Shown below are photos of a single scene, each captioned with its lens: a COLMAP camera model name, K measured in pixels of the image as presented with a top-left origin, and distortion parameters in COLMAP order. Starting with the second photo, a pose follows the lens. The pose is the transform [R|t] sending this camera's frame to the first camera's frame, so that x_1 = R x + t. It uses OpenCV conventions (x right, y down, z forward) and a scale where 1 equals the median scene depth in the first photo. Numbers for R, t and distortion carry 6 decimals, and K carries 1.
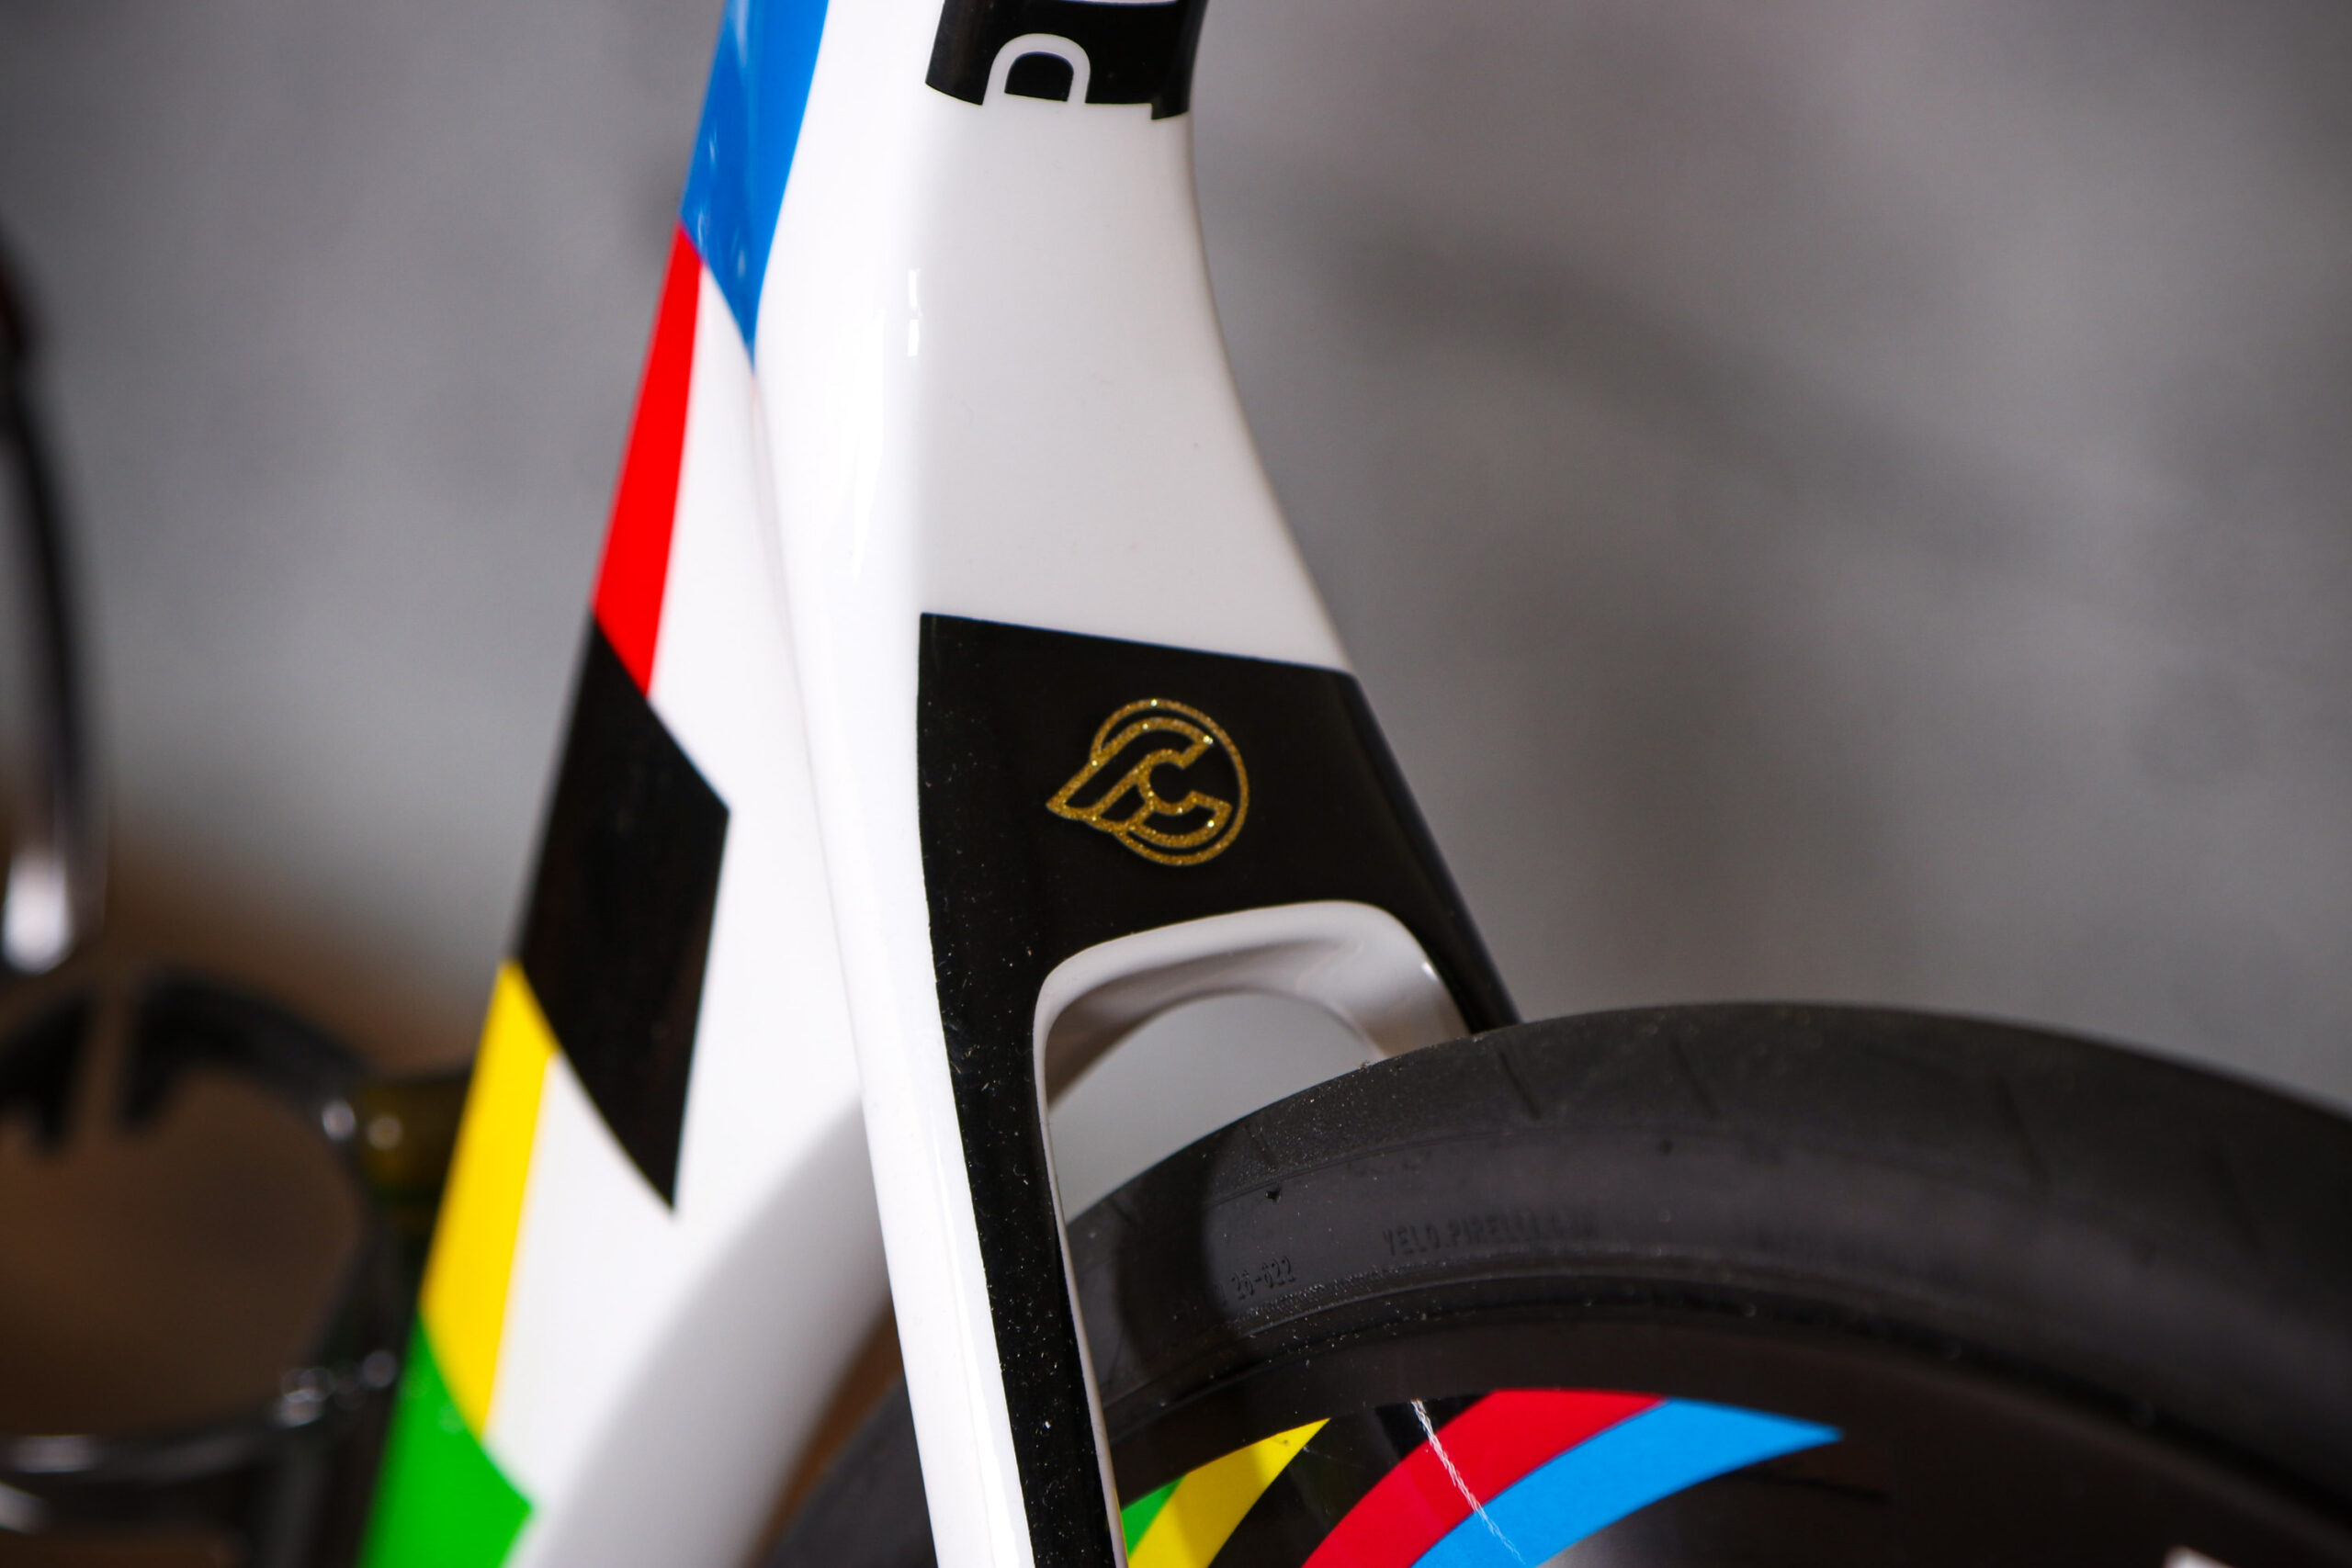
lens RADIAL K [[11340.6, 0, 1172.2], [0, 11340.6, 786.1], [0, 0, 1]] dist [0.655411, 0.000000]
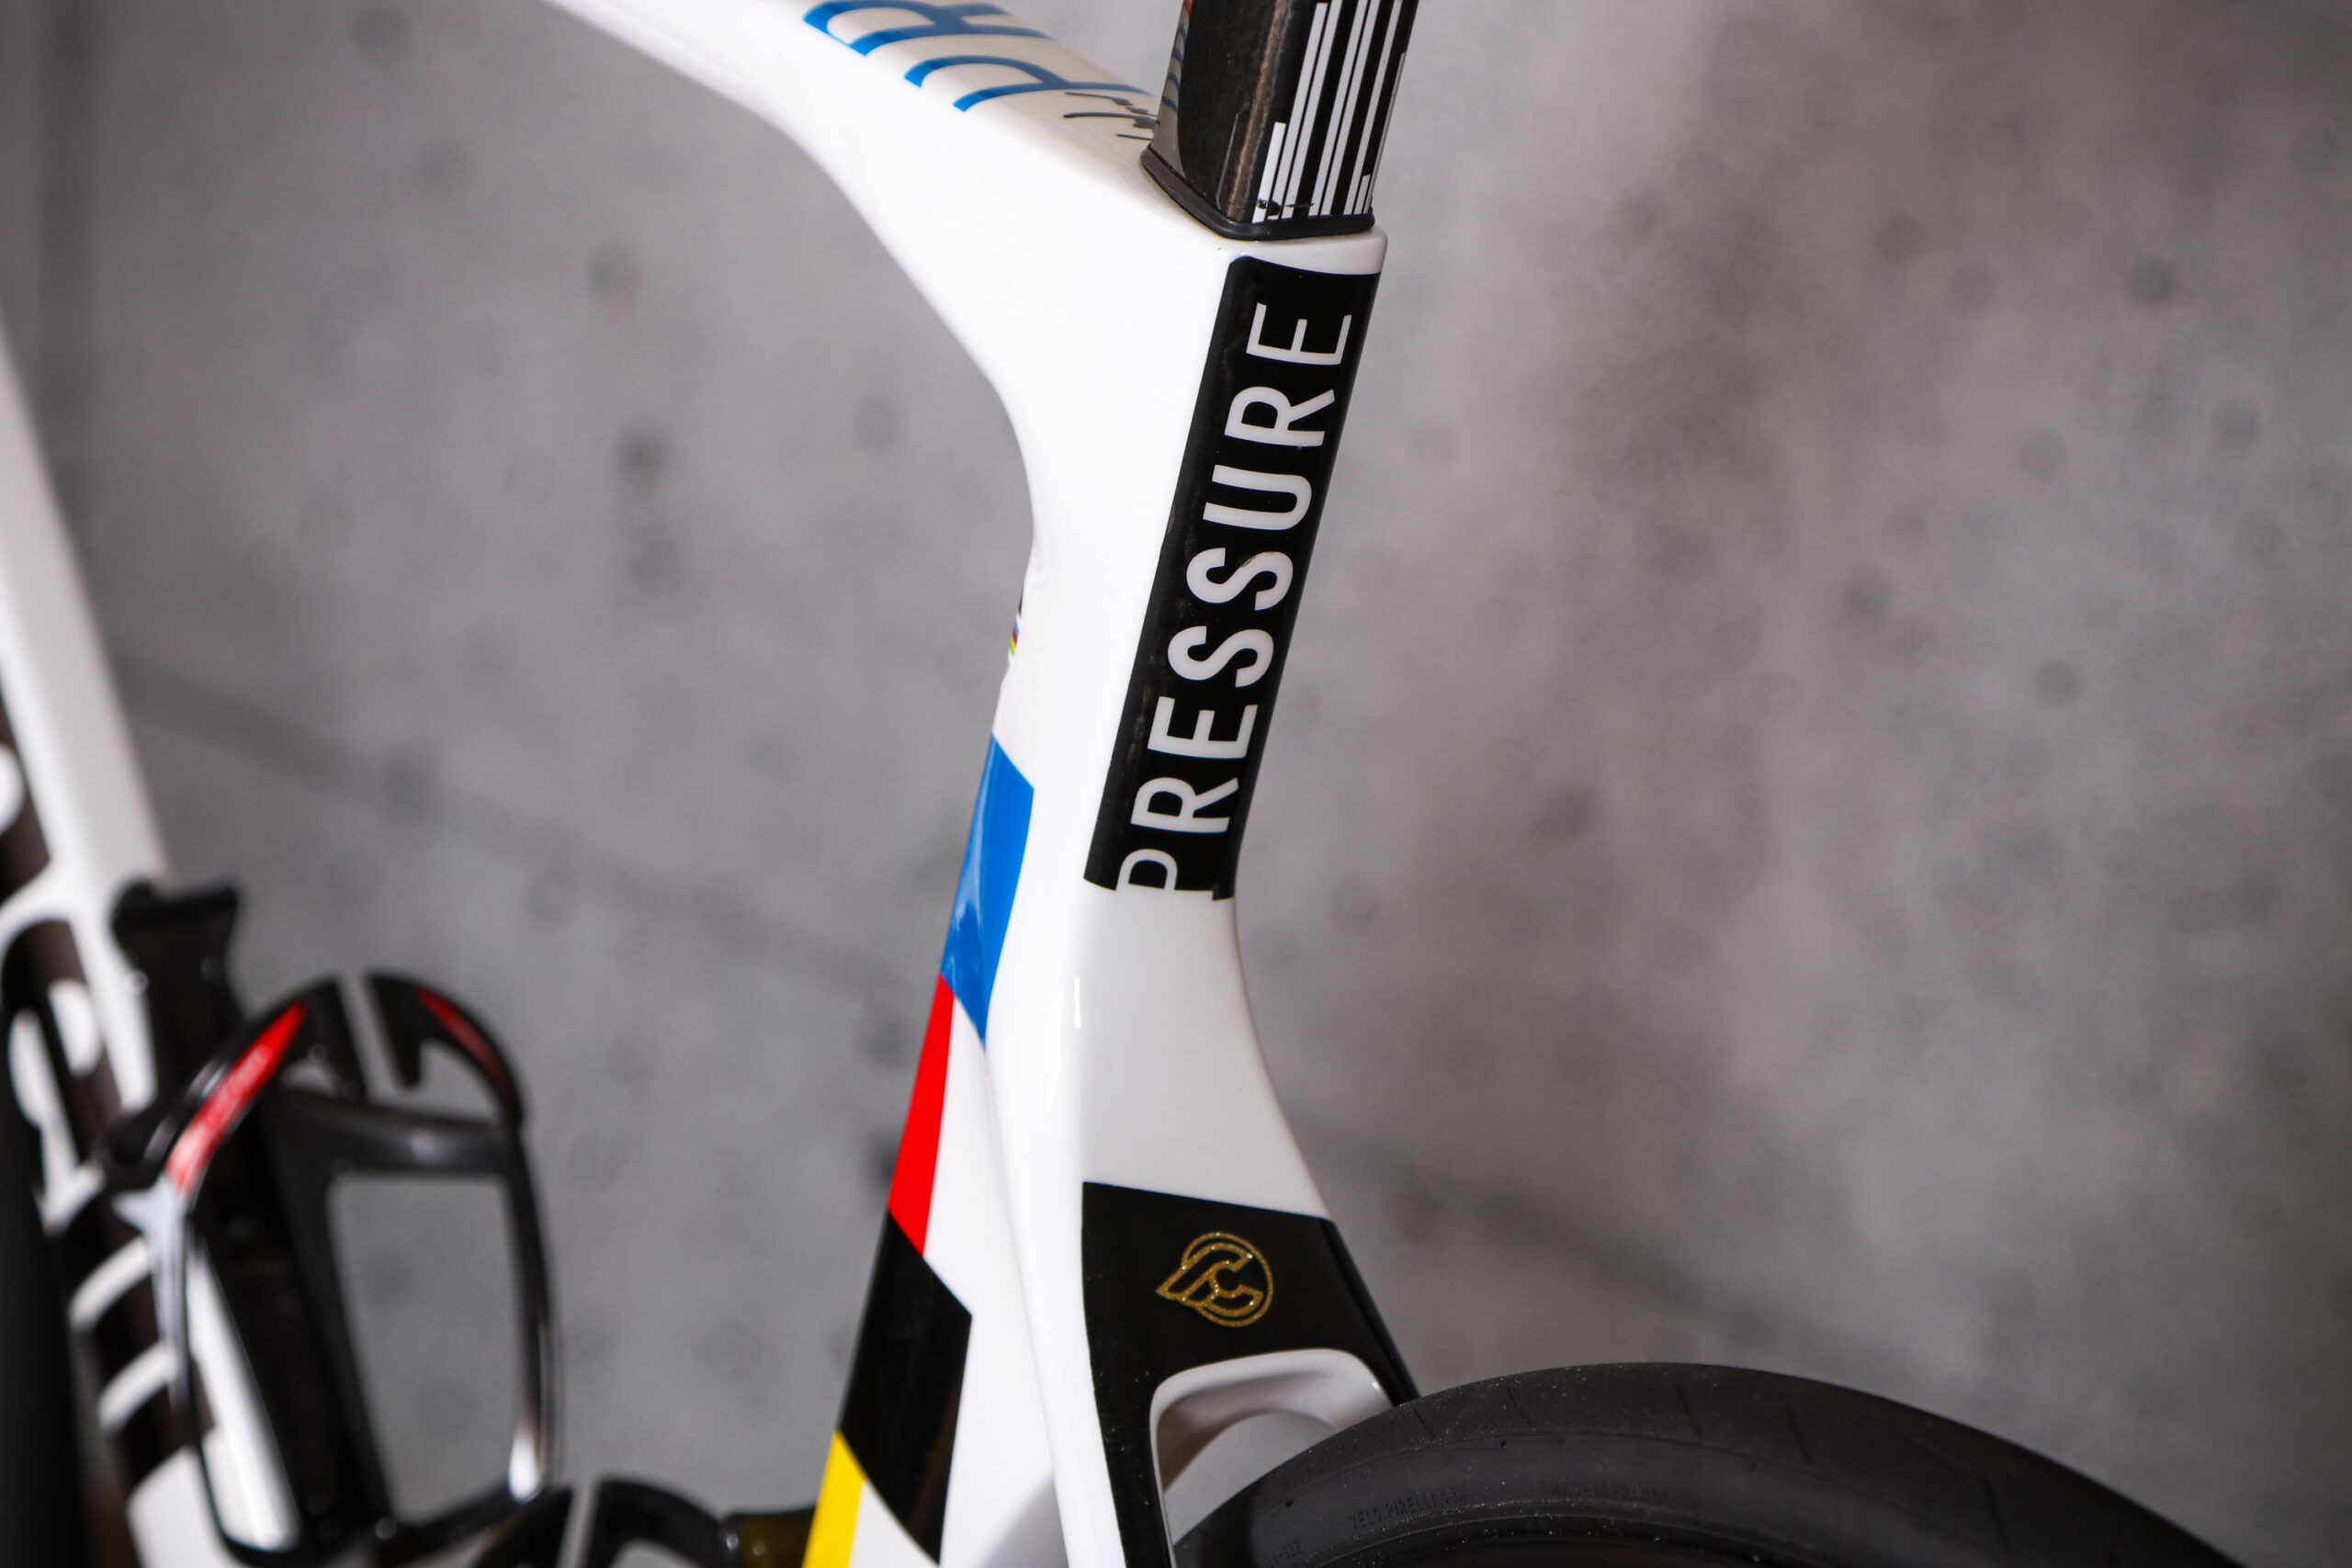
lens RADIAL K [[9216.6, 0, 1175.9], [0, 9216.6, 783.3], [0, 0, 1]] dist [1.646728, 0.000000]
pose [[0.999880, -0.012328, -0.009418, 0.006222], [0.011329, 0.994953, -0.099704, 0.065741], [0.010600, 0.099586, 0.994973, -0.419795]]
